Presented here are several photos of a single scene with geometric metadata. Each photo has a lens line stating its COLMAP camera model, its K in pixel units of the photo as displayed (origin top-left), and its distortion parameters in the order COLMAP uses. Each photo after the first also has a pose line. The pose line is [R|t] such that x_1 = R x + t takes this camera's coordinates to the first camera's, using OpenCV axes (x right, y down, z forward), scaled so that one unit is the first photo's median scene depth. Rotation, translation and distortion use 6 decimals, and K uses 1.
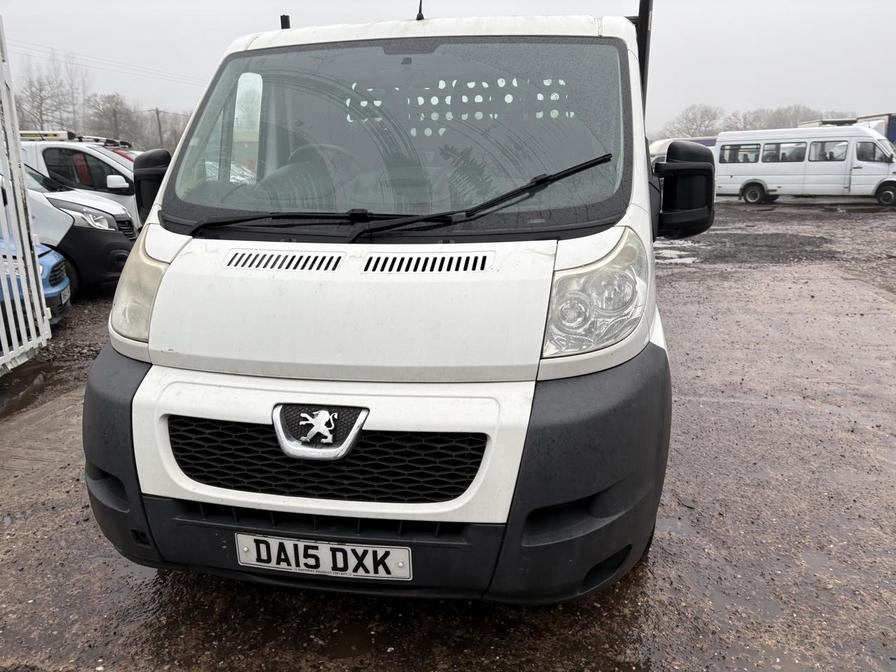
lens RADIAL K [[678.7, 0, 451.1], [0, 678.7, 343.1], [0, 0, 1]] dist [0.006503, -0.006542]
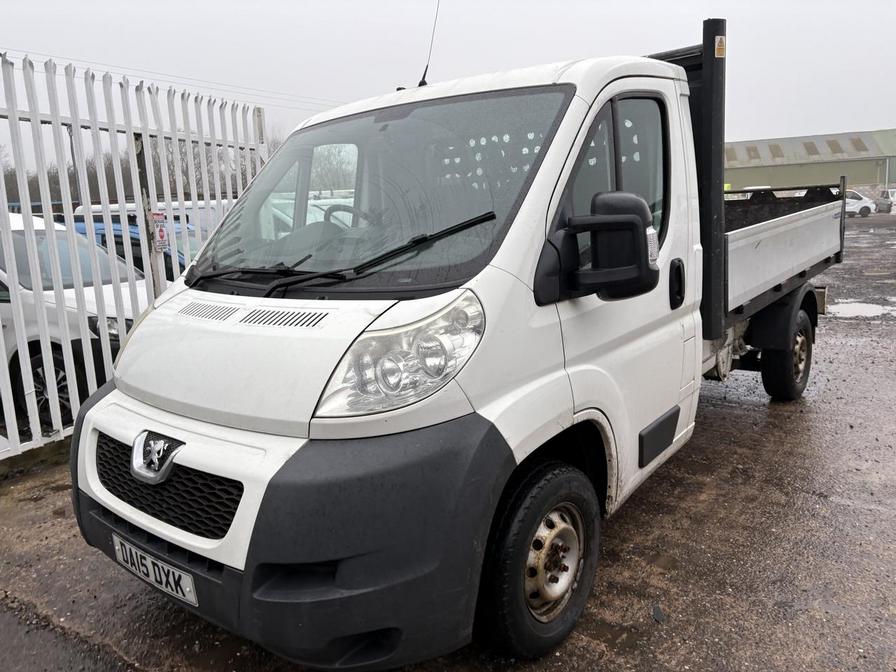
lens RADIAL K [[678.7, 0, 451.4], [0, 678.7, 330.9], [0, 0, 1]] dist [0.006503, -0.006542]
pose [[0.887725, 0.058349, -0.456662, 0.661267], [-0.092062, 0.994400, -0.051905, -0.061301], [0.451075, 0.088119, 0.888125, 0.150972]]
